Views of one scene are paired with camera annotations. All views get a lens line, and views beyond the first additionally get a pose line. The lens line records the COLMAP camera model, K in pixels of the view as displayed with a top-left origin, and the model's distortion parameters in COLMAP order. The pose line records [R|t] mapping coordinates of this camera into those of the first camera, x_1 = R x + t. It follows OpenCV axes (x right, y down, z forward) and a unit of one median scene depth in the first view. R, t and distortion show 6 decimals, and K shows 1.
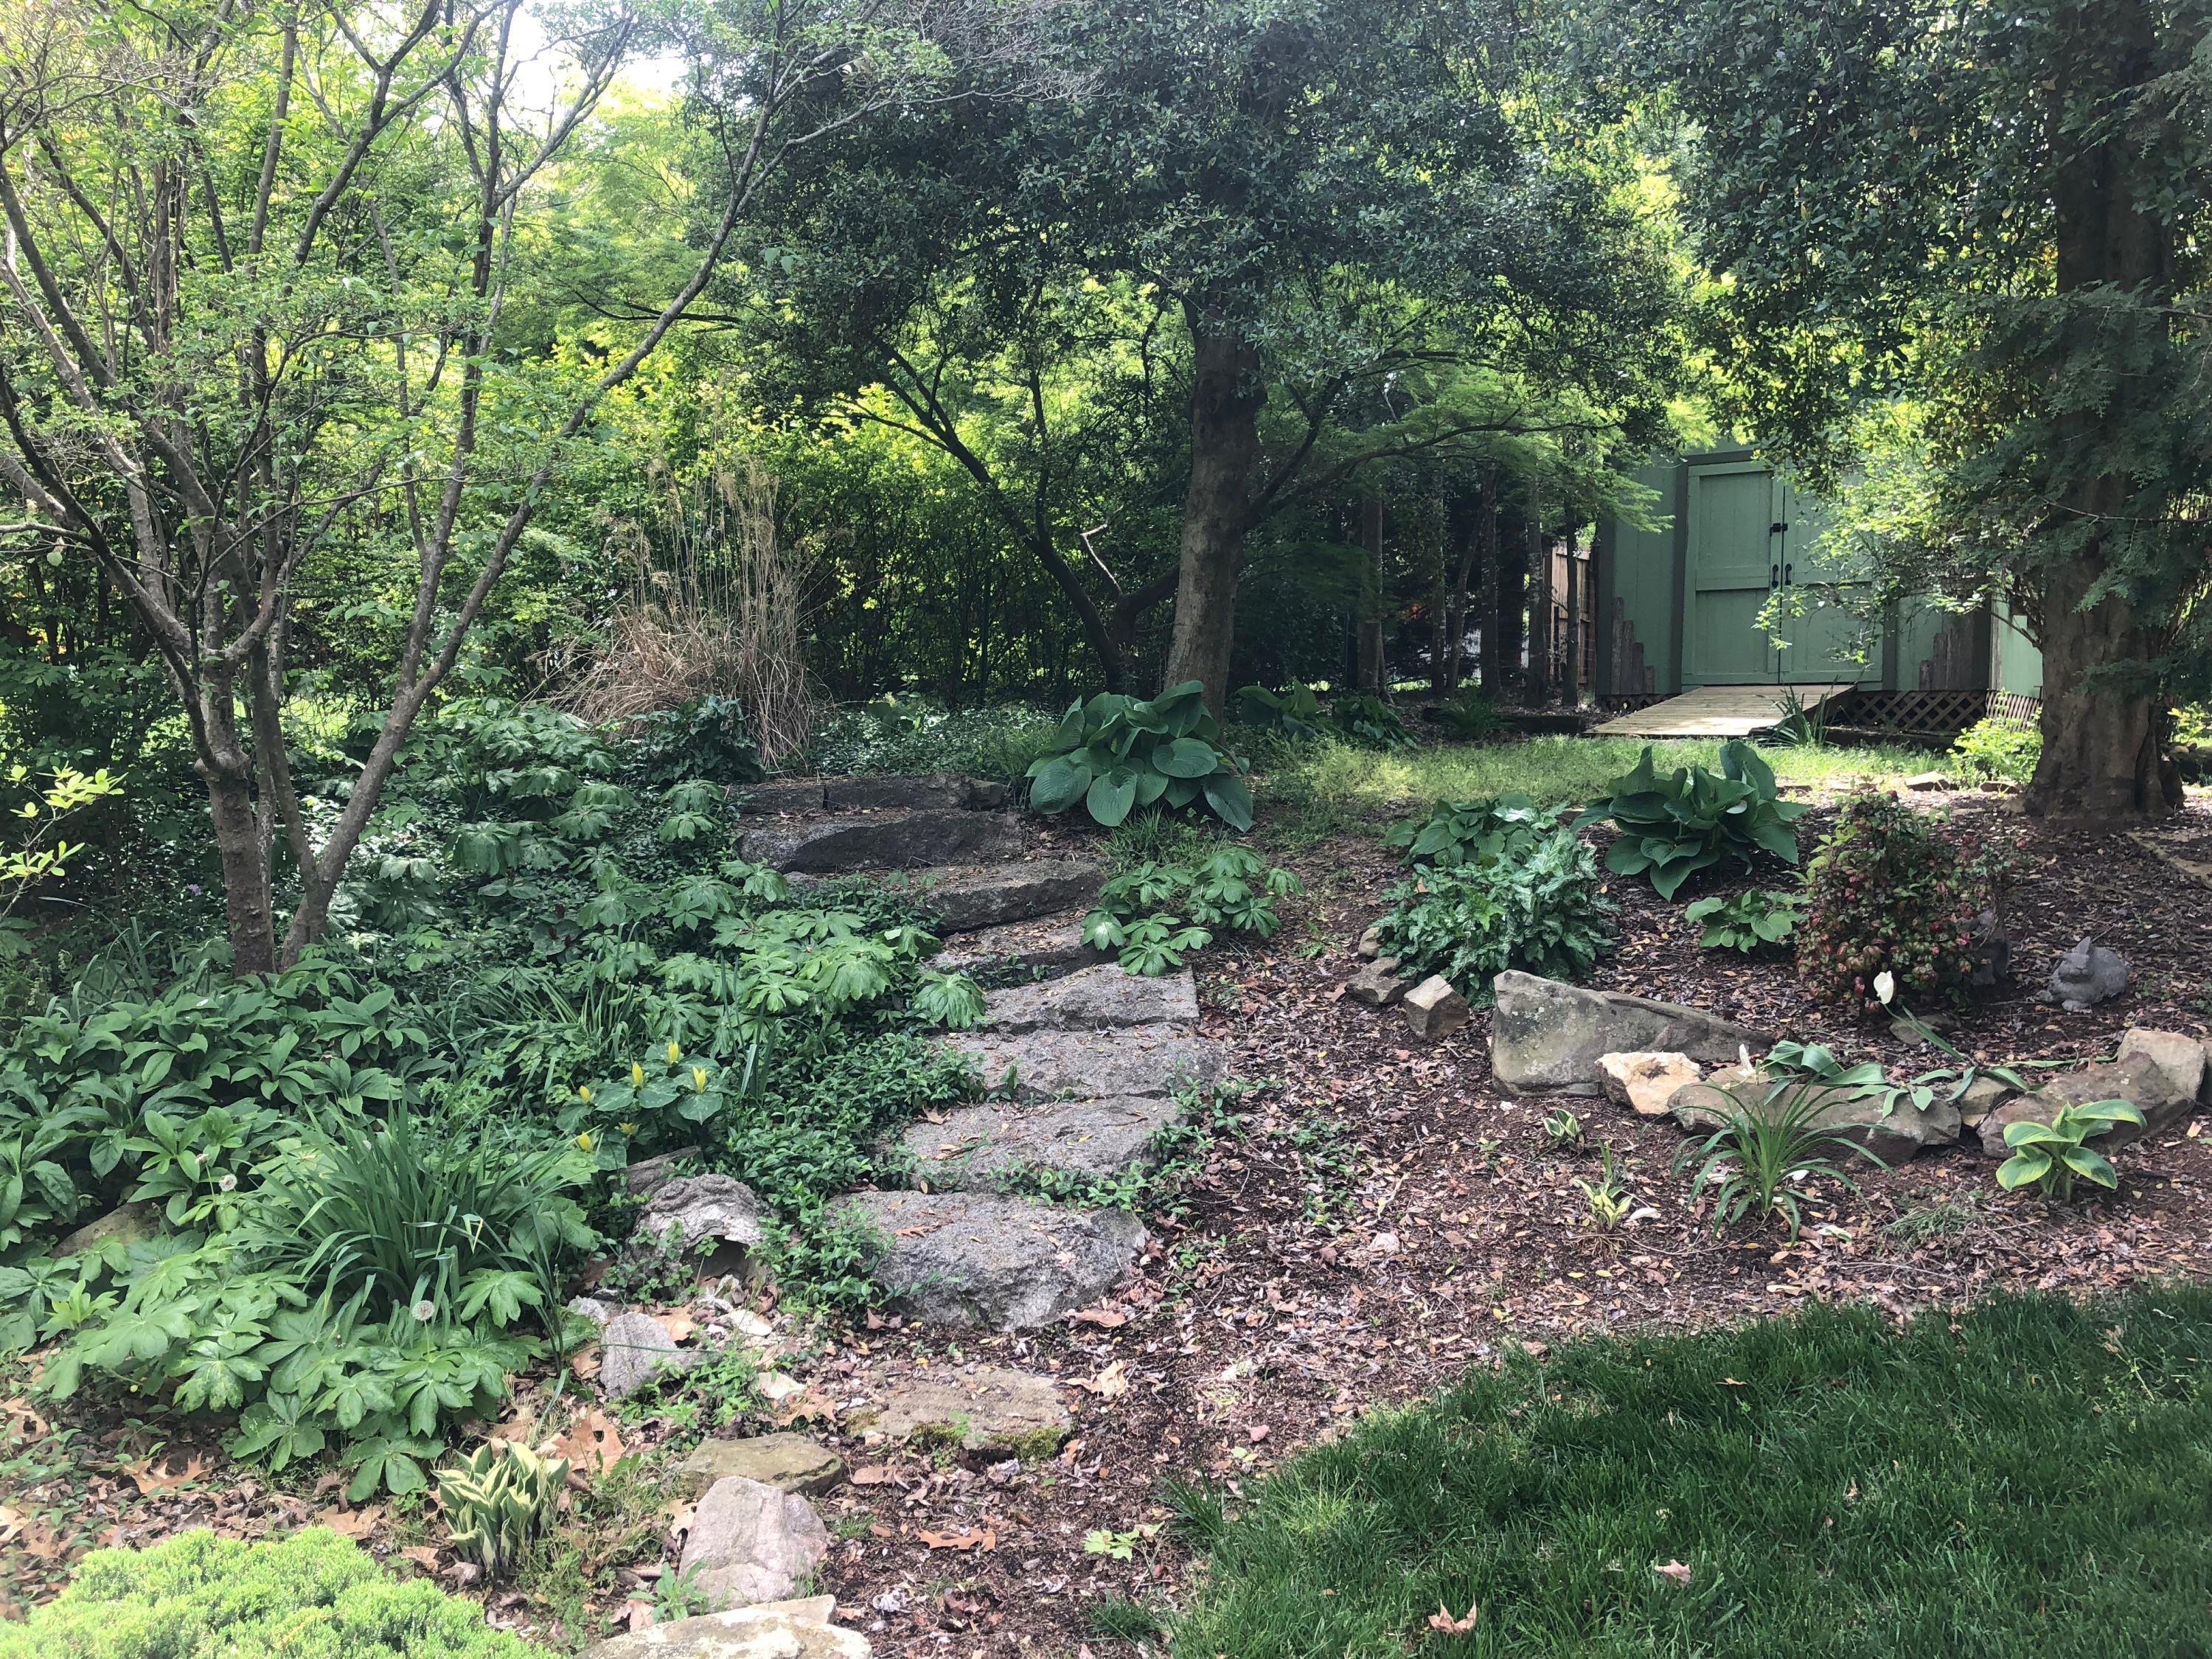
lens RADIAL K [[1789.9, 0, 1104.9], [0, 1789.9, 826.5], [0, 0, 1]] dist [0.050211, -0.060679]
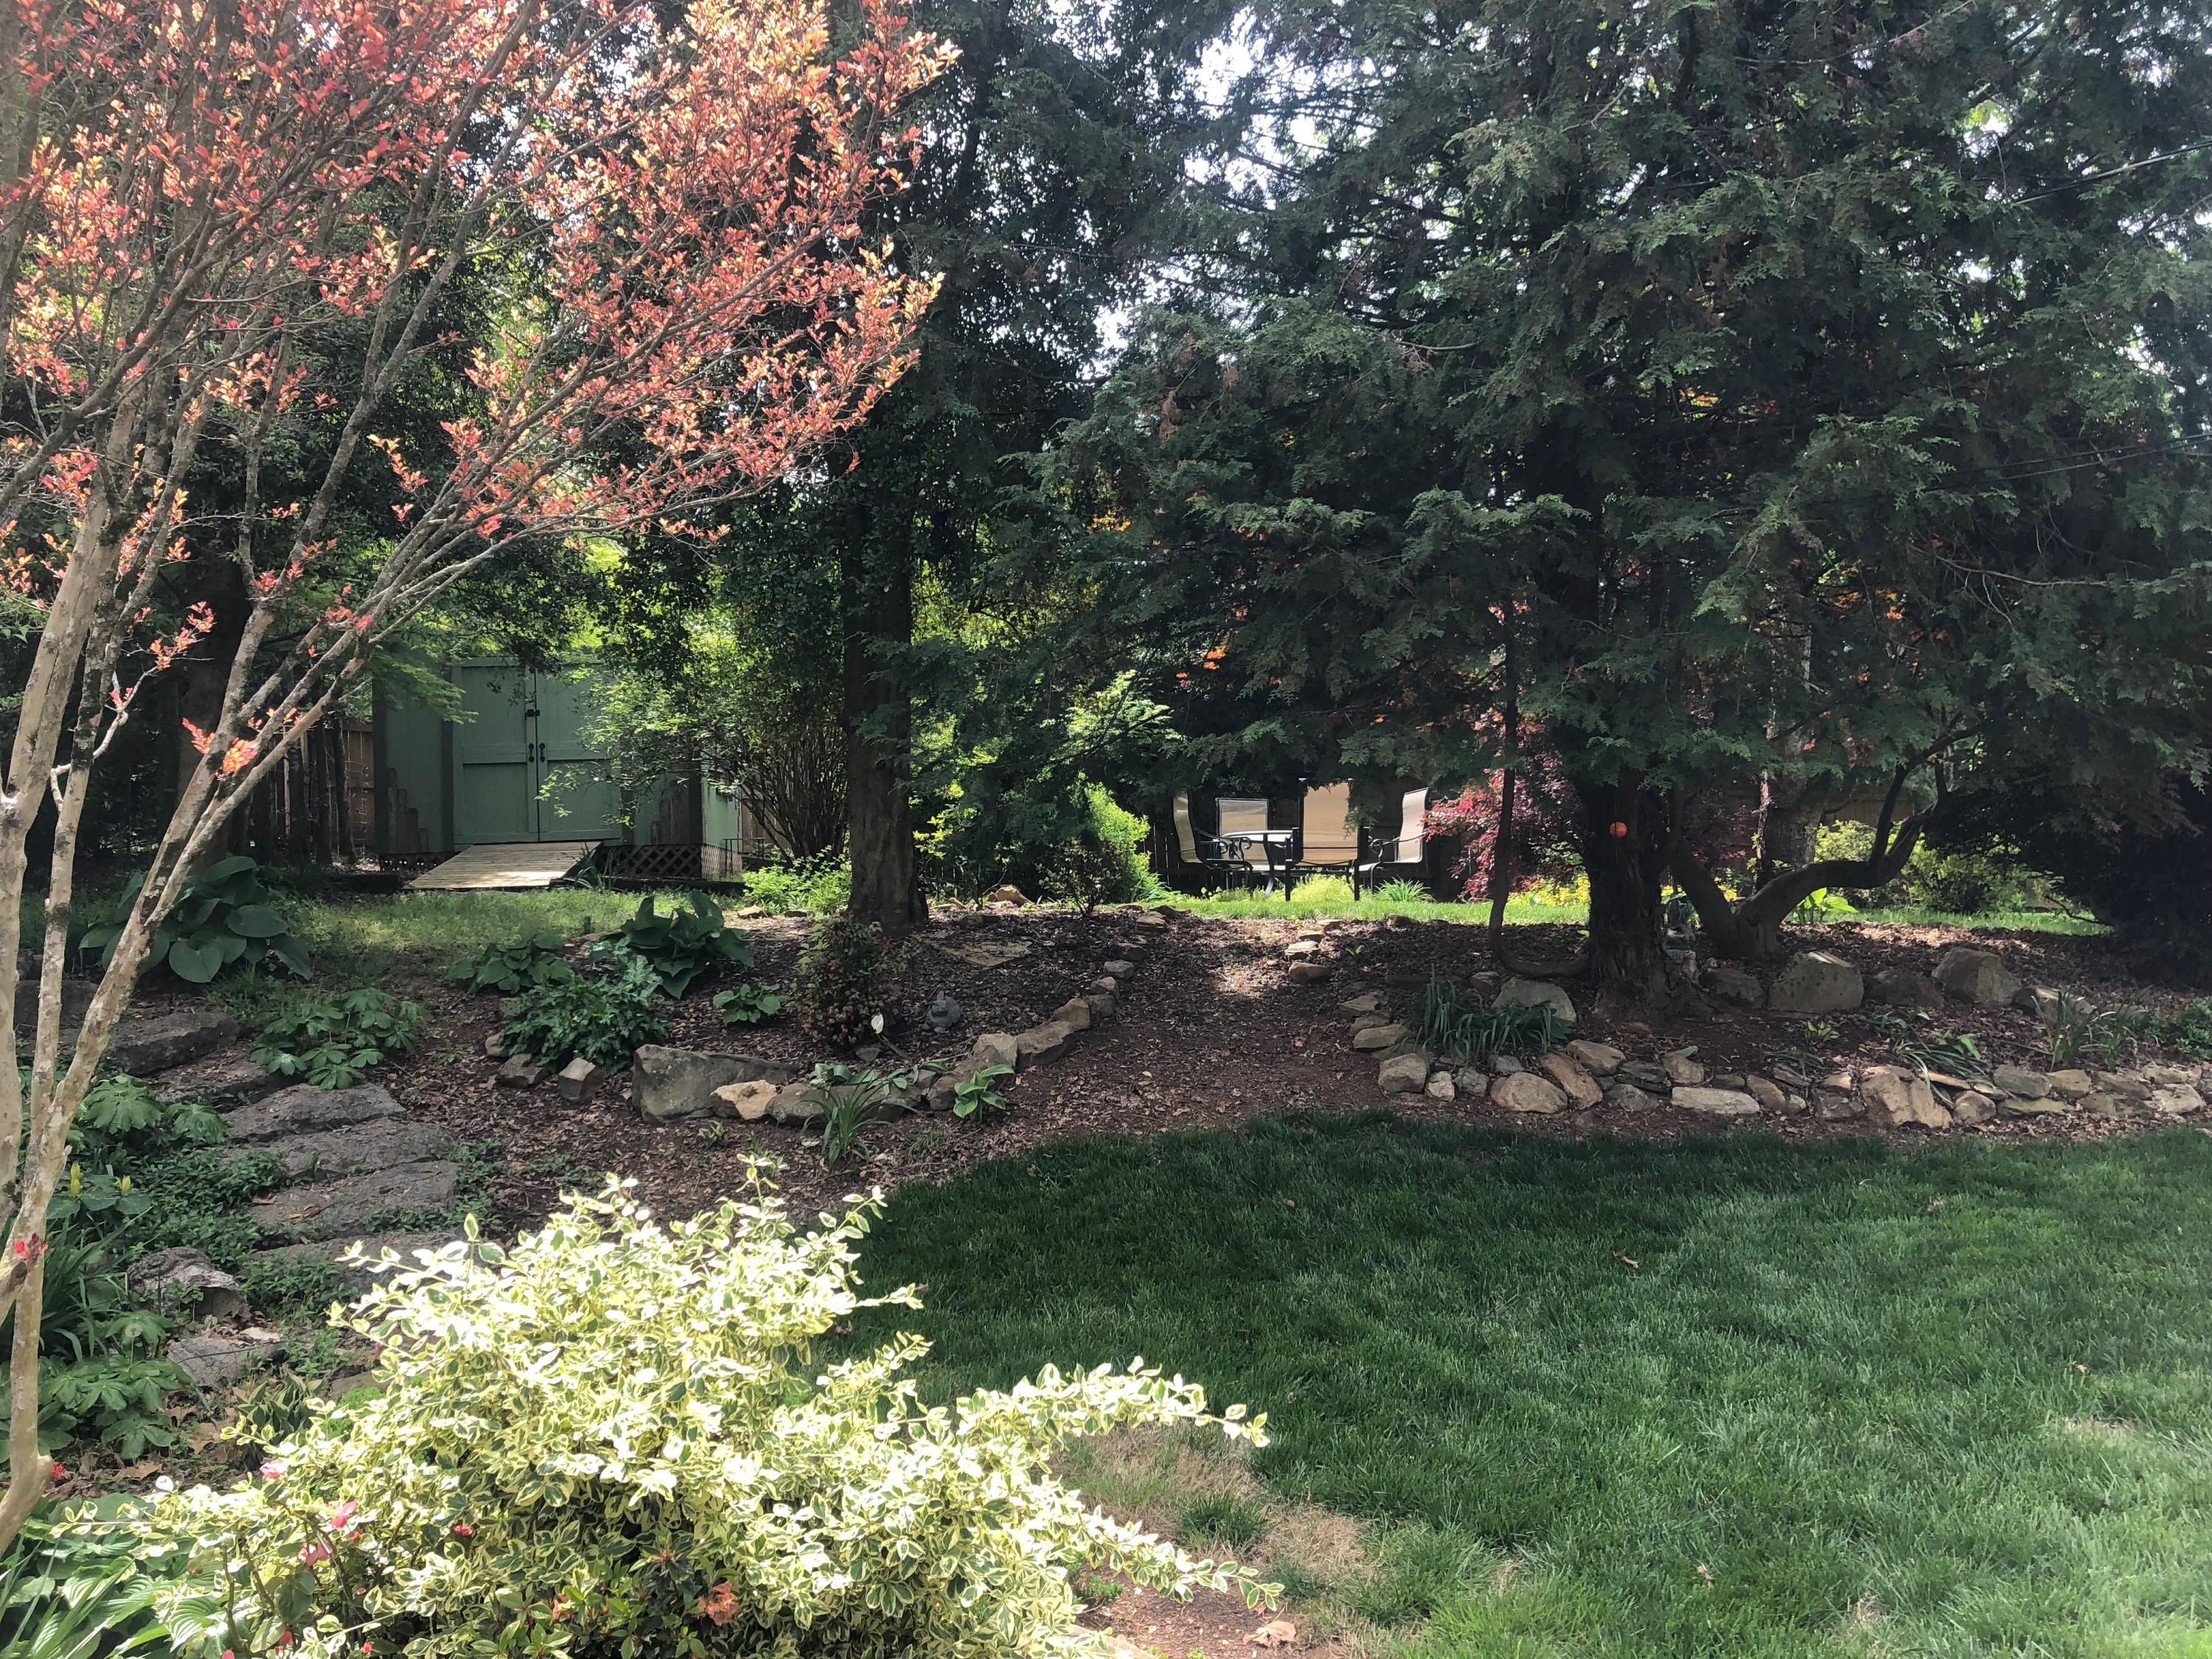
lens RADIAL K [[1789.9, 0, 1104.9], [0, 1789.9, 826.5], [0, 0, 1]] dist [0.050211, -0.060679]
pose [[0.730097, -0.018771, 0.683086, -0.519988], [0.075333, 0.995741, -0.053155, 0.005835], [-0.679178, 0.090268, 0.728401, -0.389347]]
